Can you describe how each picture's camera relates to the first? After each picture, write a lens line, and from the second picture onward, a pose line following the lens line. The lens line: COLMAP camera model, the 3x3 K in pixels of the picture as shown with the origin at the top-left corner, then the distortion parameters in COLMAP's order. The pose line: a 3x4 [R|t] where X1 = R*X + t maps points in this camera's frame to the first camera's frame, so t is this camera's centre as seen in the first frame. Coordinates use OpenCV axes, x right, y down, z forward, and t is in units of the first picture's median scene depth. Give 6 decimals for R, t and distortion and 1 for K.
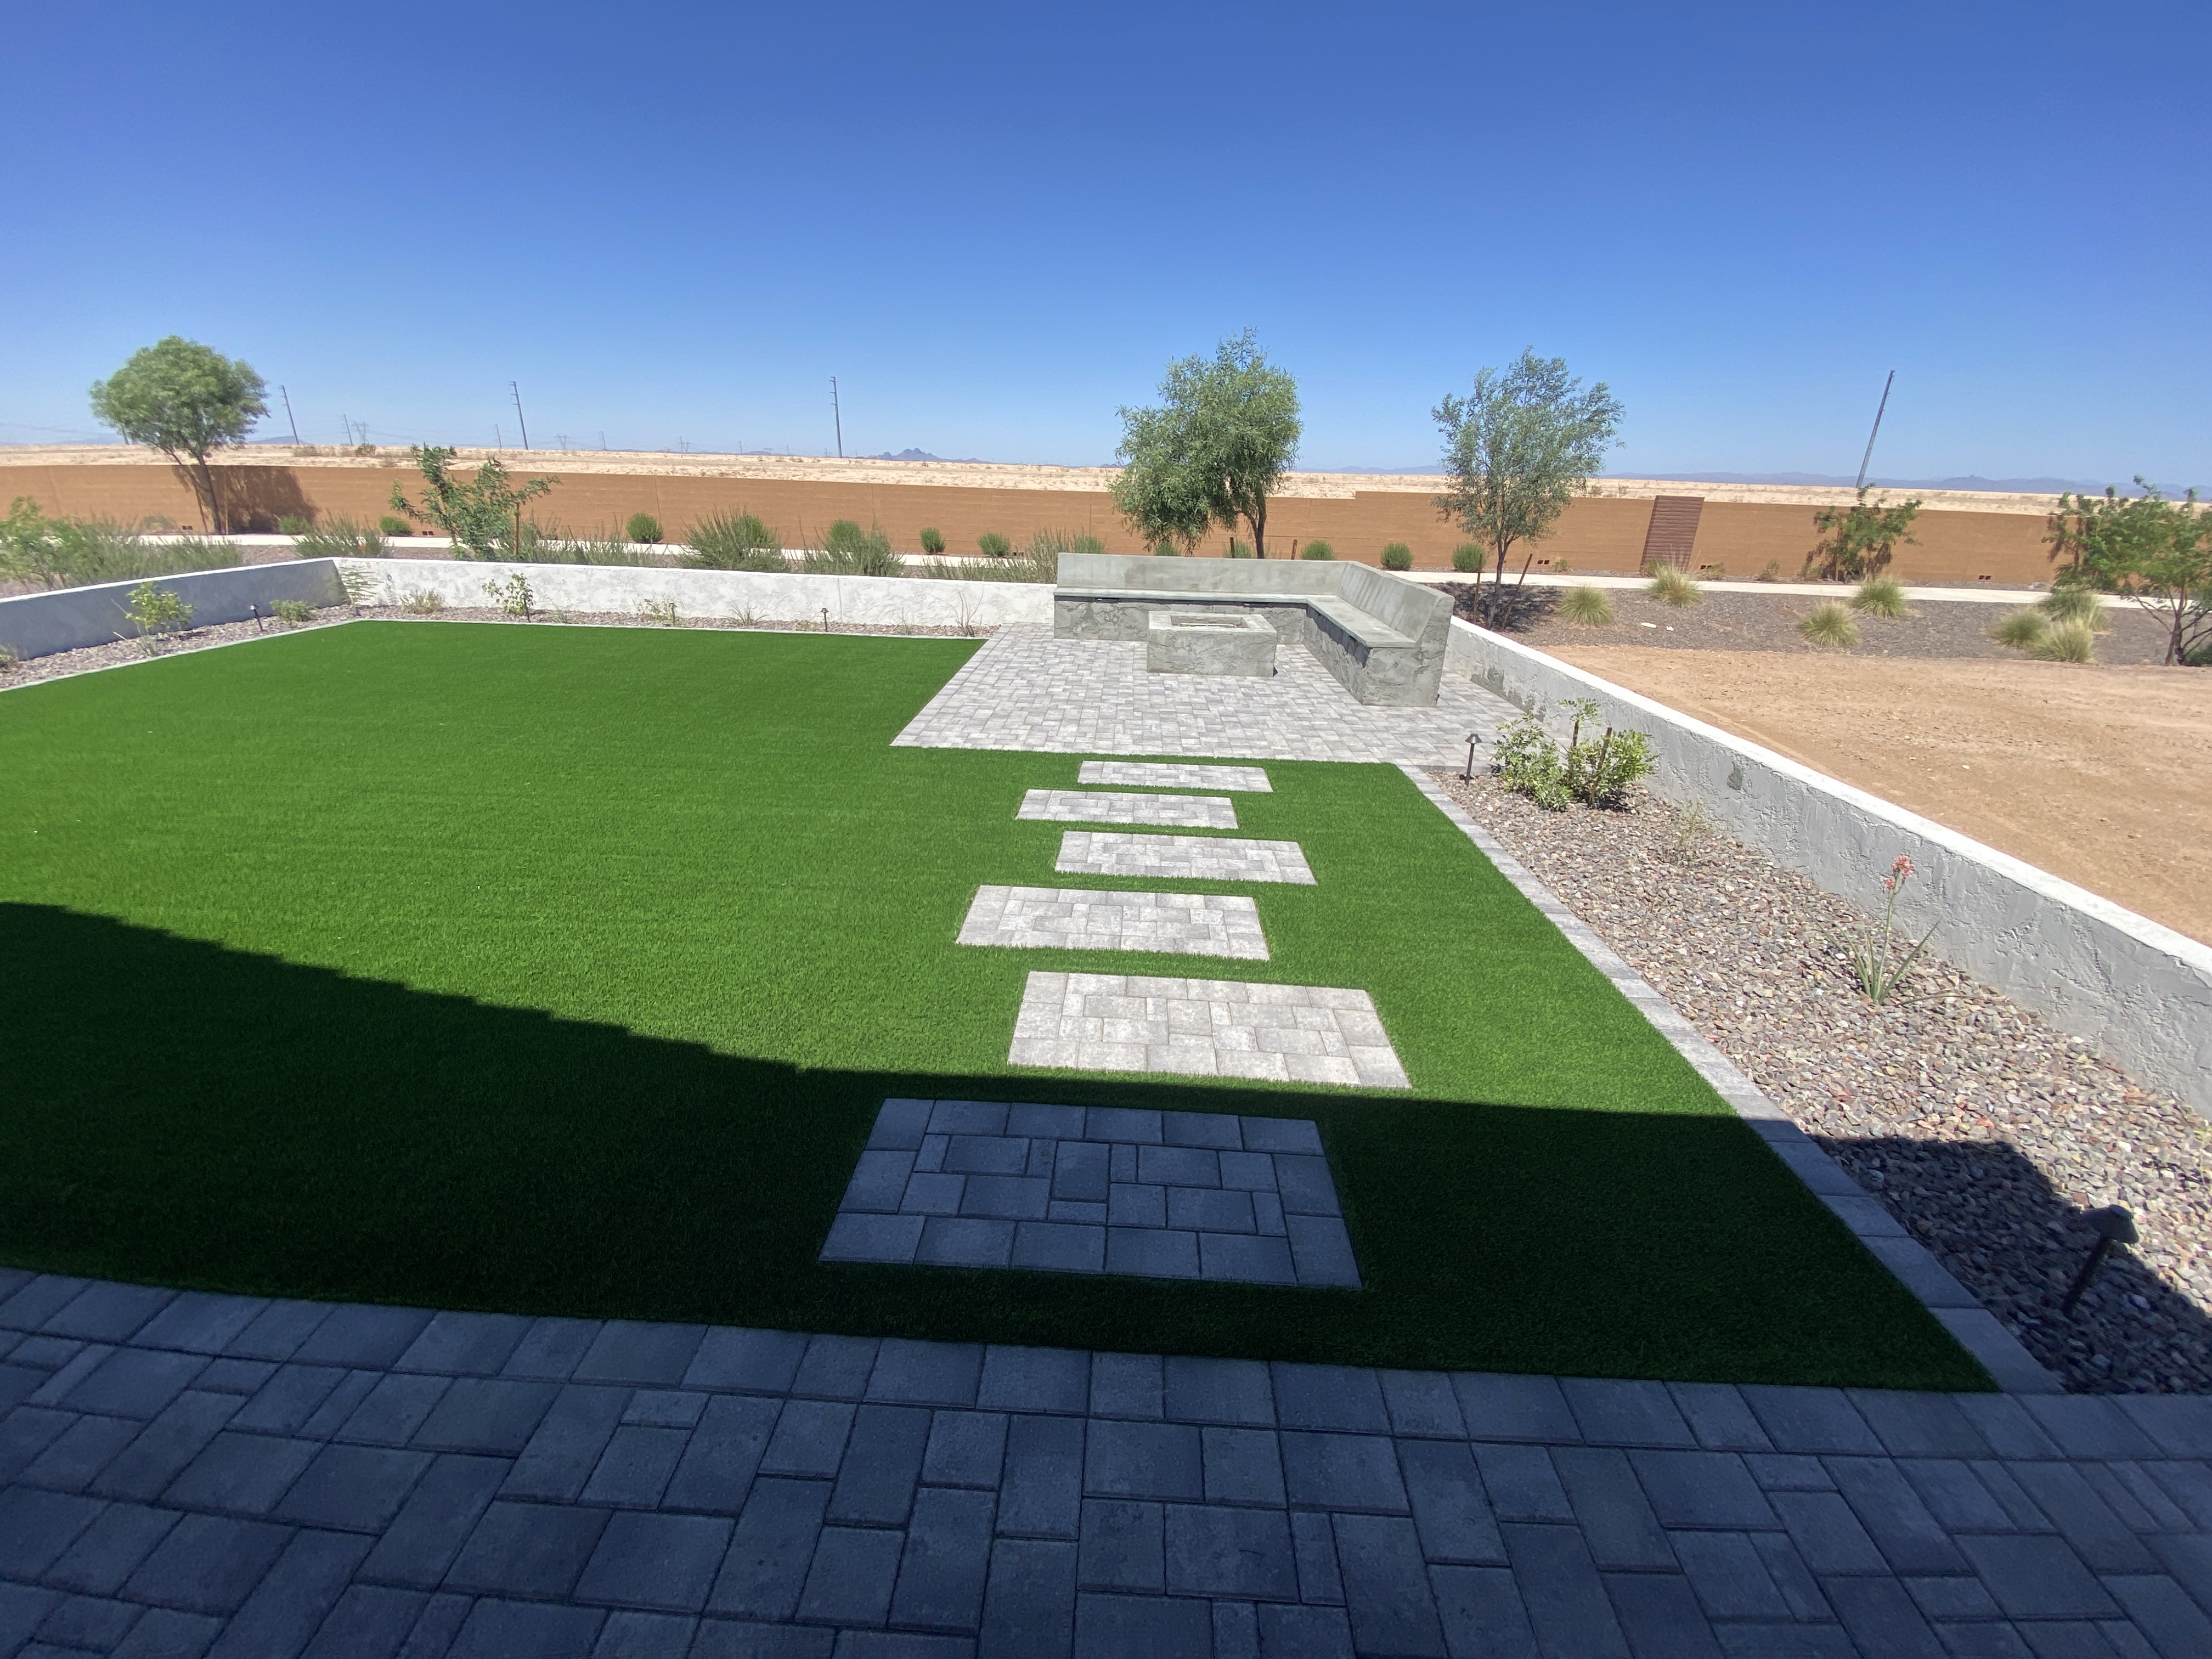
lens RADIAL K [[885.5, 0, 1106.0], [0, 885.5, 829.5], [0, 0, 1]] dist [0.059939, -0.047787]
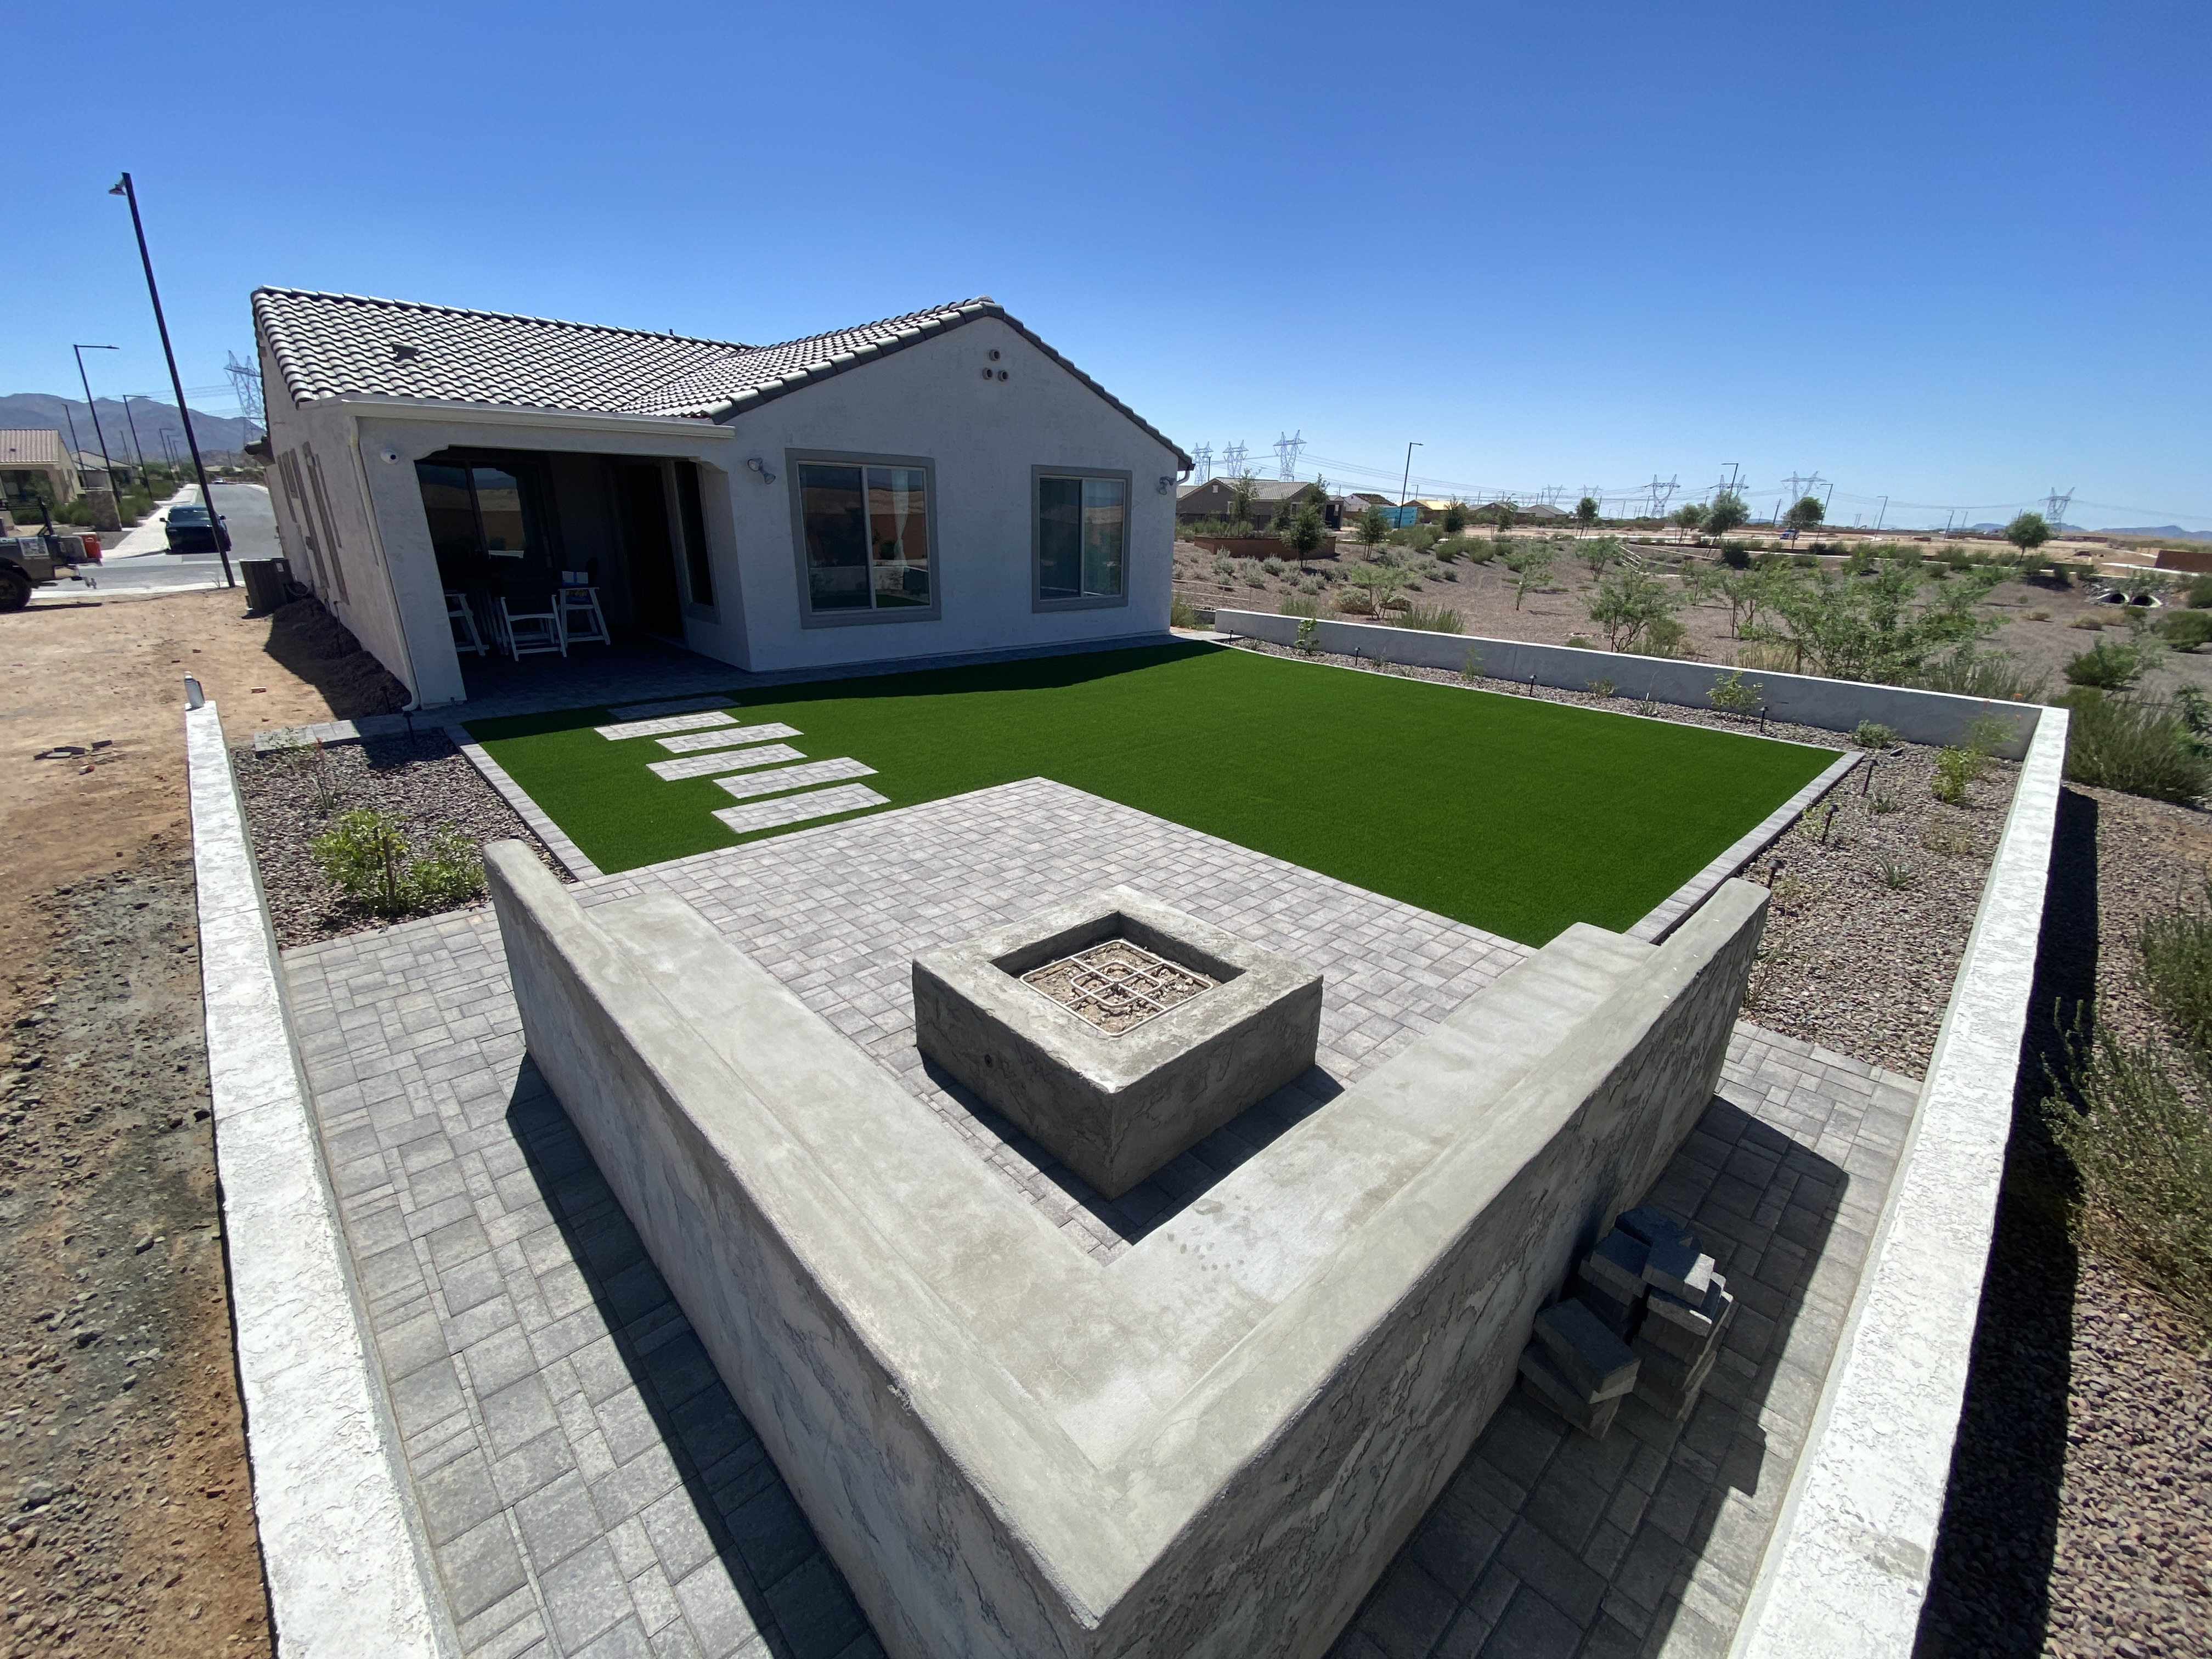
lens RADIAL K [[885.5, 0, 1106.0], [0, 885.5, 829.5], [0, 0, 1]] dist [0.059939, -0.047787]
pose [[-0.701280, 0.198642, -0.684652, 0.560001], [-0.300340, 0.788675, 0.536457, -0.725142], [0.646531, 0.581835, -0.493422, 1.684626]]
